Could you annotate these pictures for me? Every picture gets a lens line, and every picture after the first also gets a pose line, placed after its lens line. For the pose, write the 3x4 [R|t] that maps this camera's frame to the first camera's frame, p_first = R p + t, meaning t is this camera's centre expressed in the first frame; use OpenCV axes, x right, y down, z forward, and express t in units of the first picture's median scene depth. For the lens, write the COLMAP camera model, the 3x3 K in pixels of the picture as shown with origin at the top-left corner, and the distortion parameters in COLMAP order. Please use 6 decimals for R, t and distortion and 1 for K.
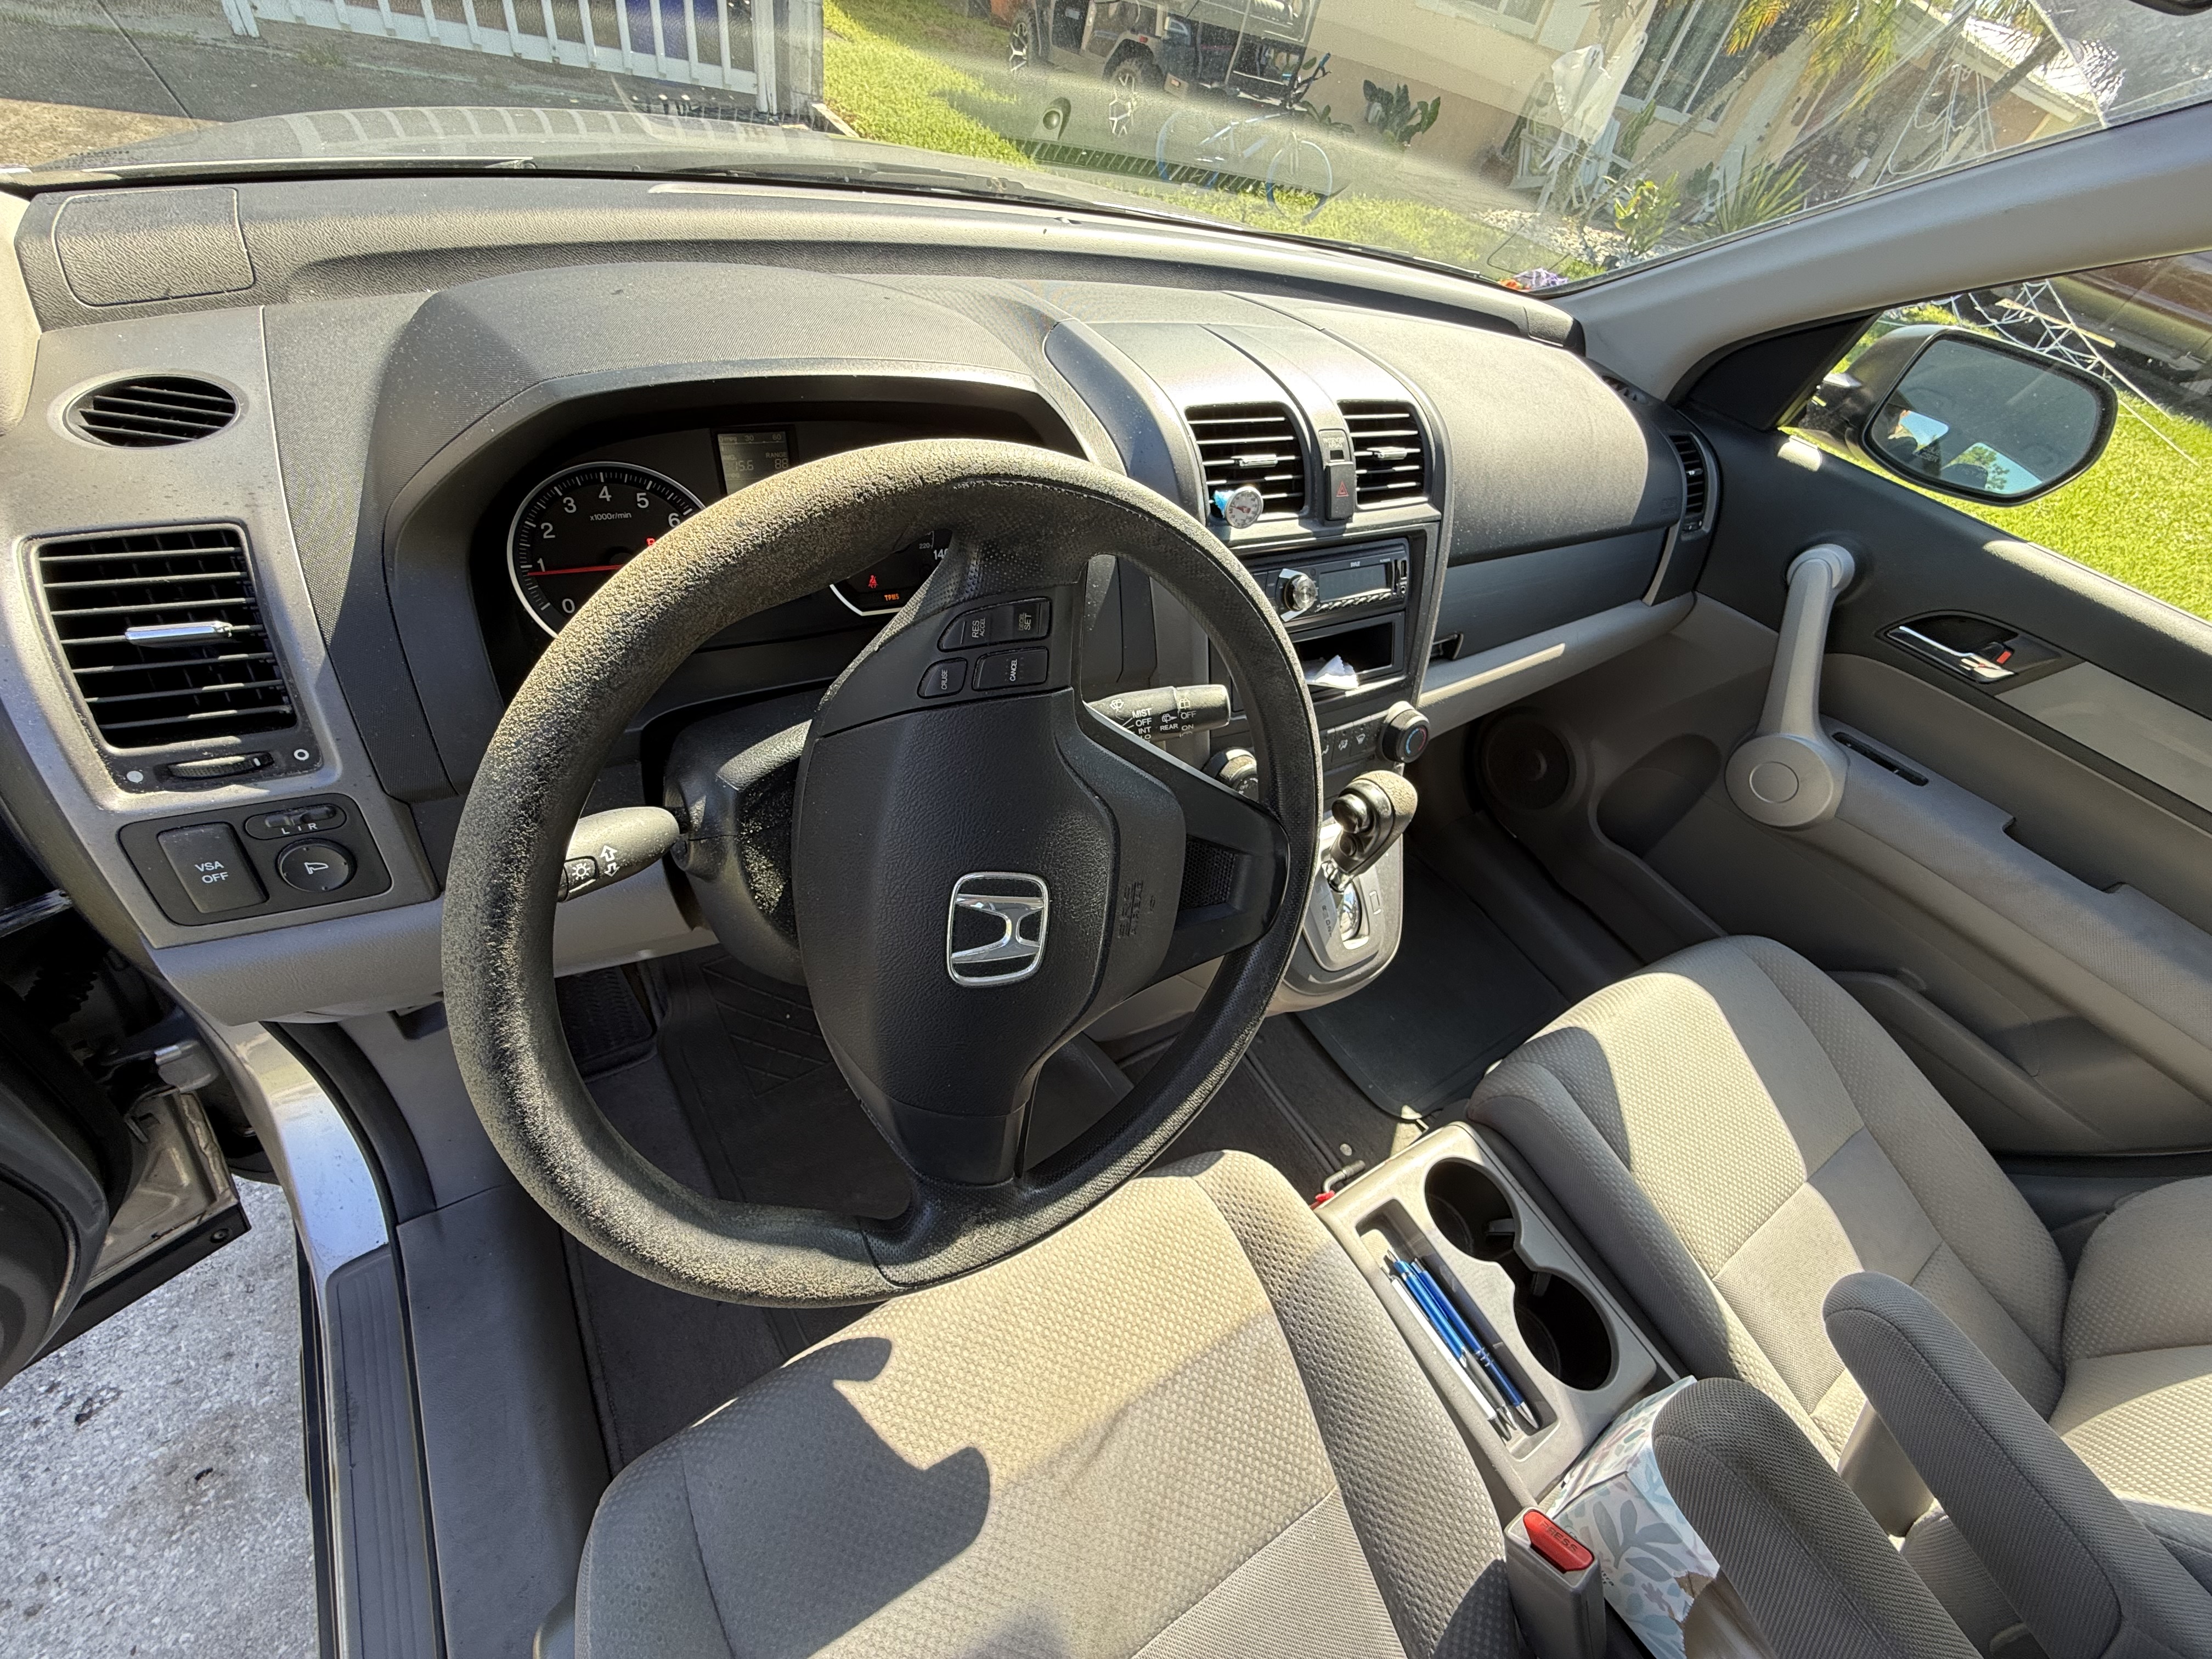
lens RADIAL K [[890.4, 0, 1108.3], [0, 890.4, 831.3], [0, 0, 1]] dist [0.007384, 0.000065]
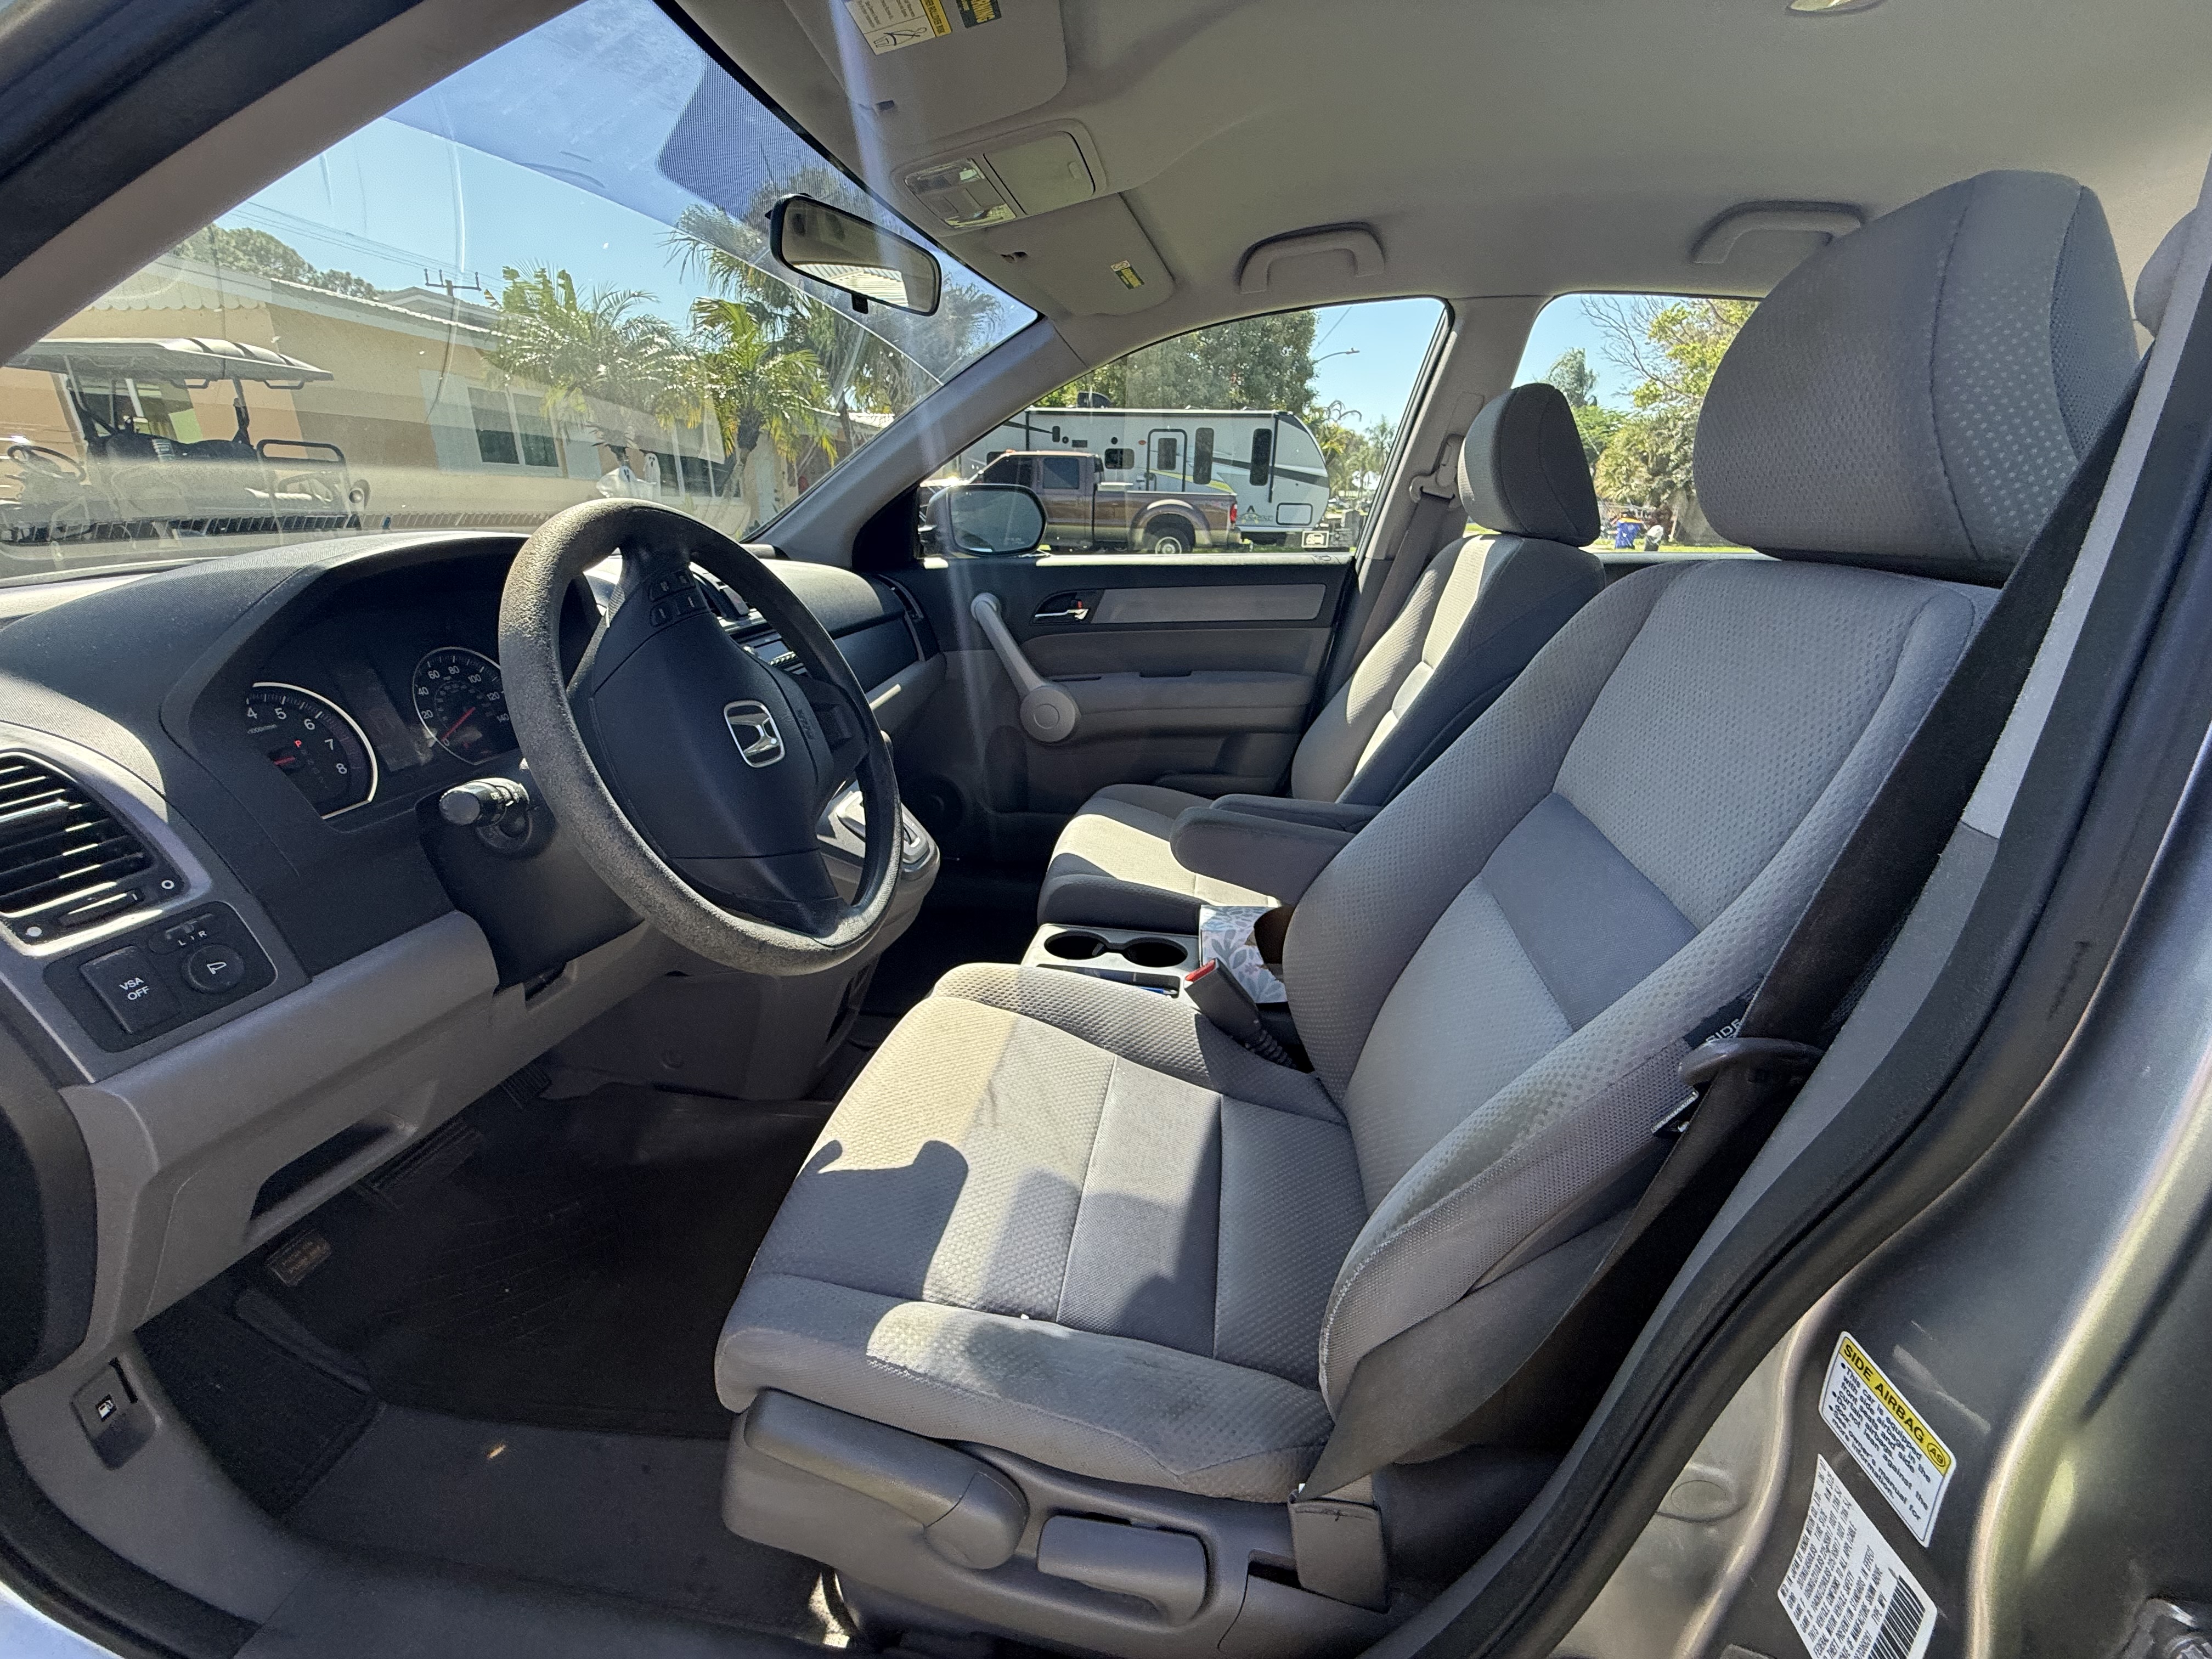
lens RADIAL K [[890.4, 0, 1103.6], [0, 890.4, 832.4], [0, 0, 1]] dist [0.007384, 0.000065]
pose [[0.629308, -0.453764, 0.630927, -0.491960], [0.637601, 0.765627, -0.085325, 0.467165], [-0.444338, 0.455975, 0.771136, -0.336382]]
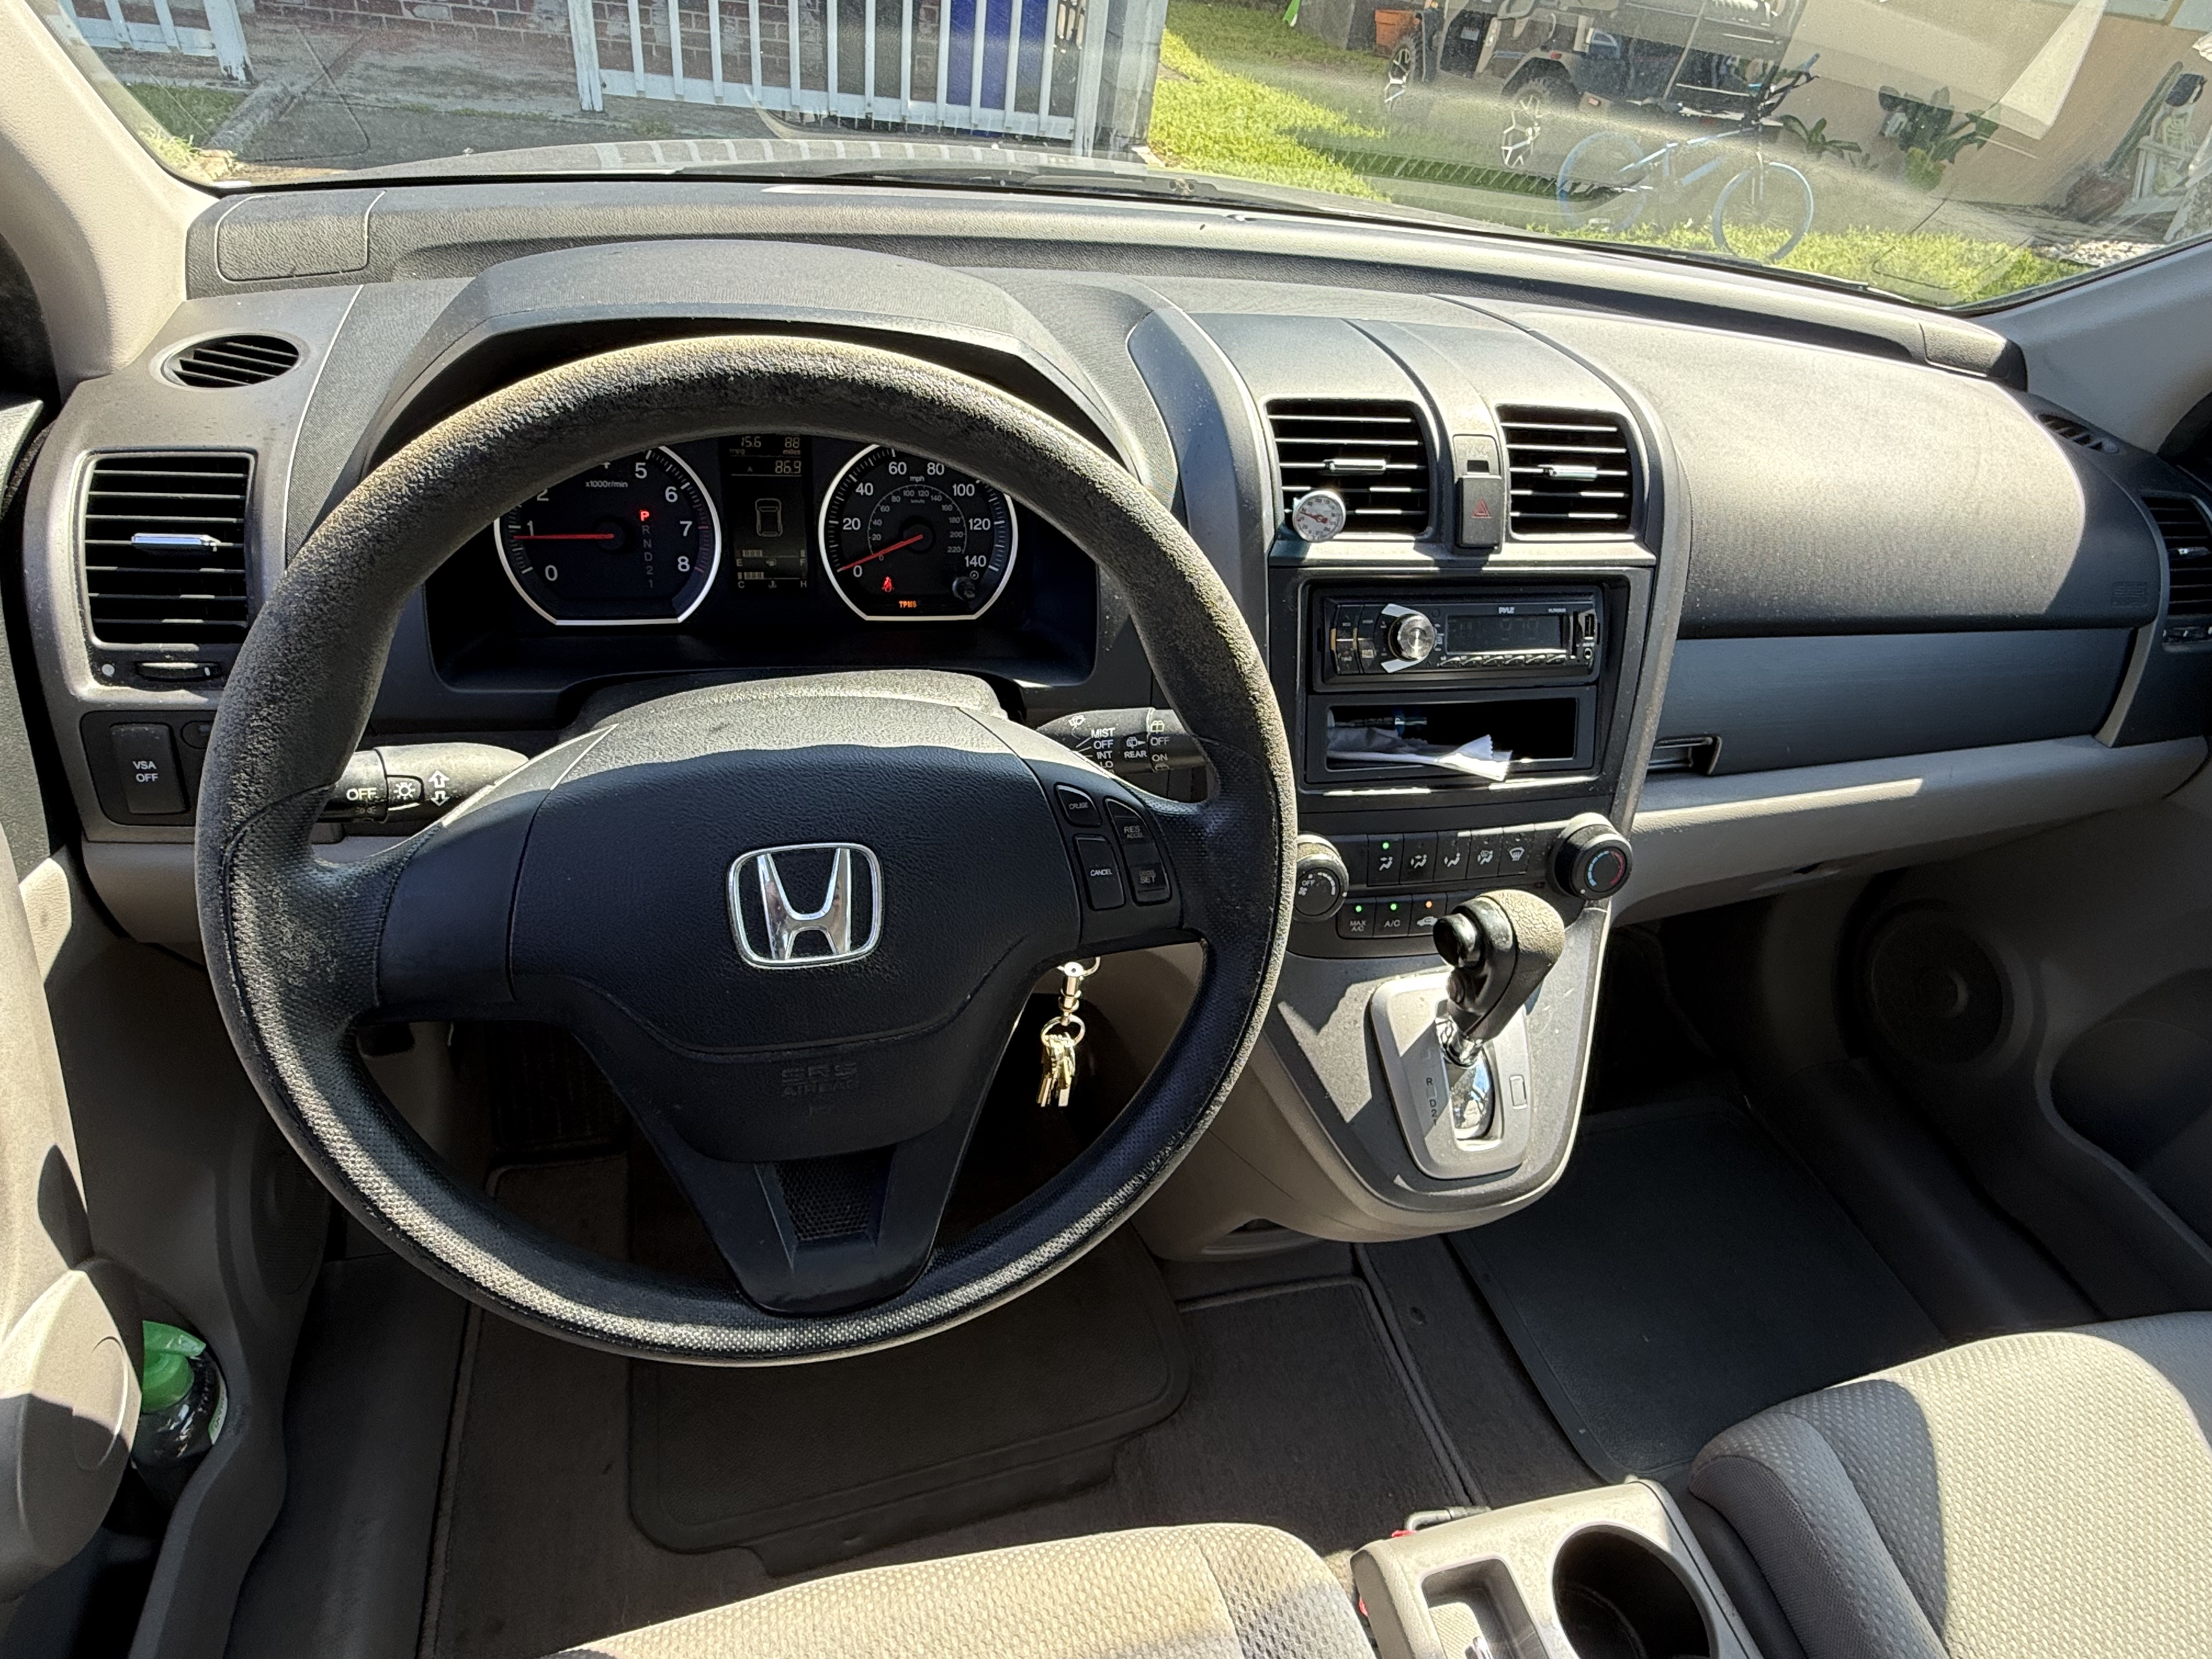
lens RADIAL K [[1230.0, 0, 1102.2], [0, 1230.0, 836.5], [0, 0, 1]] dist [0.009450, -0.002442]
pose [[0.952140, 0.114731, -0.283314, 0.256843], [-0.162453, 0.975080, -0.151091, 0.088812], [0.258919, 0.189885, 0.947050, -0.020279]]
